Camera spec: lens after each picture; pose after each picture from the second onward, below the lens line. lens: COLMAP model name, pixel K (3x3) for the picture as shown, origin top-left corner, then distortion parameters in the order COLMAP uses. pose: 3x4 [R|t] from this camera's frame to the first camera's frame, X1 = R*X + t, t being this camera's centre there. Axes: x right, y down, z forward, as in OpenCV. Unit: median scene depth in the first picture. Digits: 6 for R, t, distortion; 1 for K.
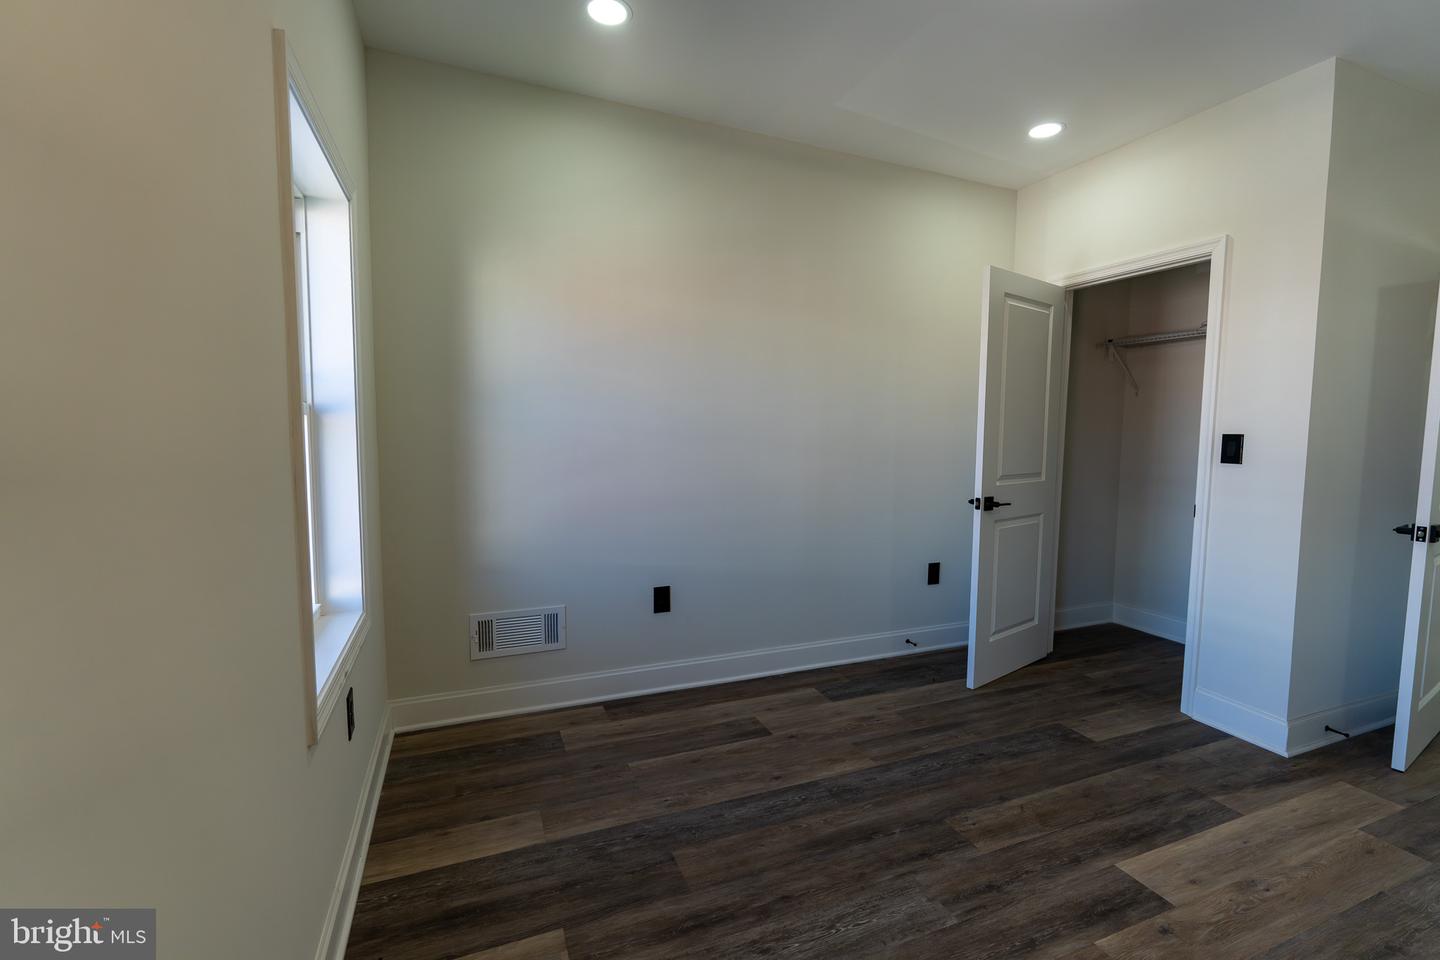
lens RADIAL K [[631.3, 0, 718.1], [0, 631.3, 491.8], [0, 0, 1]] dist [-0.000894, 0.001534]
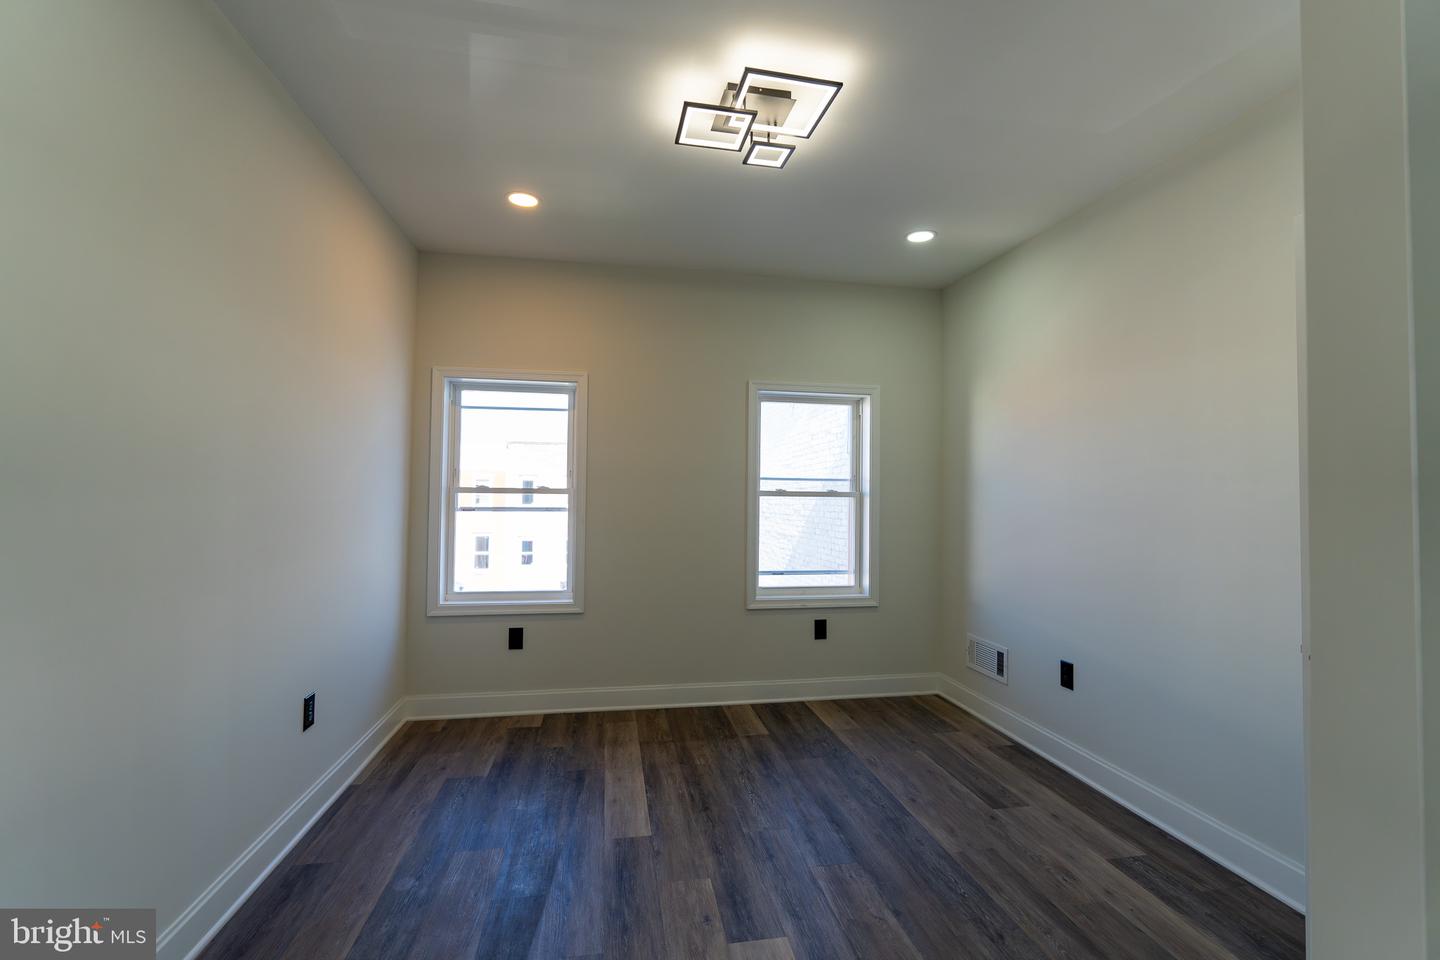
lens RADIAL K [[631.3, 0, 725.3], [0, 631.3, 479.6], [0, 0, 1]] dist [-0.000894, 0.001534]
pose [[-0.201957, -0.038278, -0.978646, 1.256834], [-0.110895, 0.993704, -0.015982, -0.077648], [0.973096, 0.105300, -0.204930, 0.786894]]
